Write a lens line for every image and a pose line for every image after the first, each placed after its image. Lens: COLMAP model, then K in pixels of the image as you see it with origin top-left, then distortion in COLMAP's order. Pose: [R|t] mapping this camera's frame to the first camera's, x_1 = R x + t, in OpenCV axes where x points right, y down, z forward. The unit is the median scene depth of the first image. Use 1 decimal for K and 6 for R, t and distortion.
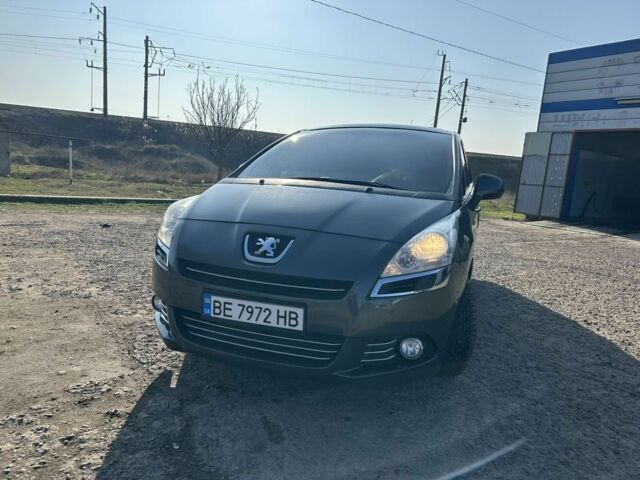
lens RADIAL K [[454.0, 0, 323.0], [0, 454.0, 236.8], [0, 0, 1]] dist [0.007382, -0.007339]
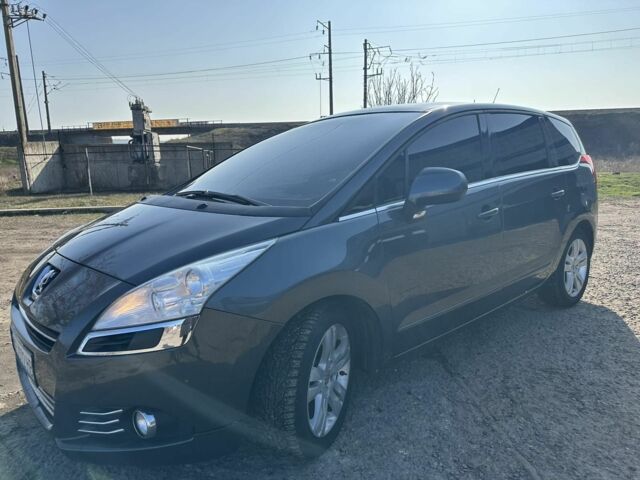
lens RADIAL K [[454.0, 0, 323.0], [0, 454.0, 236.8], [0, 0, 1]] dist [0.007382, -0.007339]
pose [[0.873001, -0.012568, -0.487557, 0.117796], [0.022996, 0.999617, 0.015408, -0.009953], [0.487176, -0.024664, 0.872955, 0.070649]]
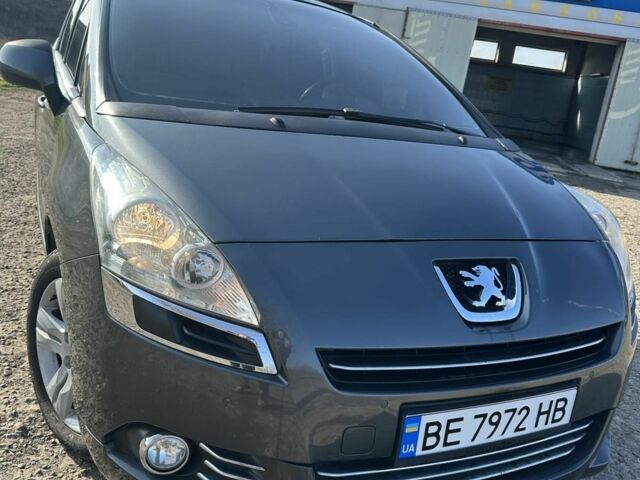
lens RADIAL K [[600.0, 0, 326.1], [0, 600.0, 238.9], [0, 0, 1]] dist [0.077288, -0.148807]
pose [[0.709193, -0.154262, 0.687931, -0.103411], [0.008596, 0.977588, 0.210352, -0.025566], [-0.704962, -0.143267, 0.694624, 0.097814]]
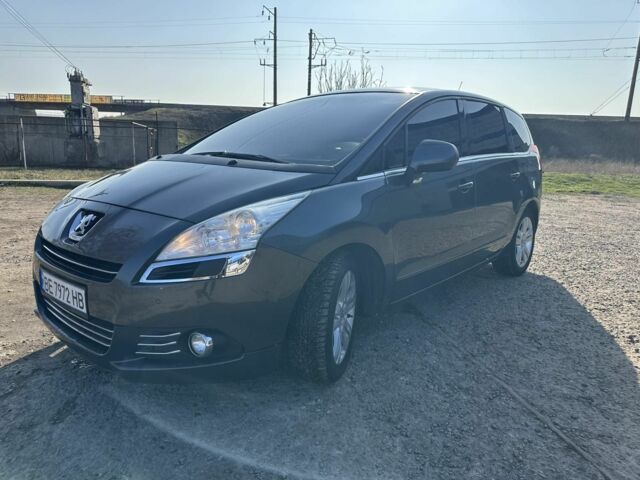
lens RADIAL K [[450.8, 0, 320.0], [0, 450.8, 234.6], [0, 0, 1]] dist [0.031046, -0.040120]
pose [[0.930152, 0.022193, -0.366503, 0.101907], [-0.010318, 0.999357, 0.034328, 0.000812], [0.367029, -0.028149, 0.929783, 0.042157]]
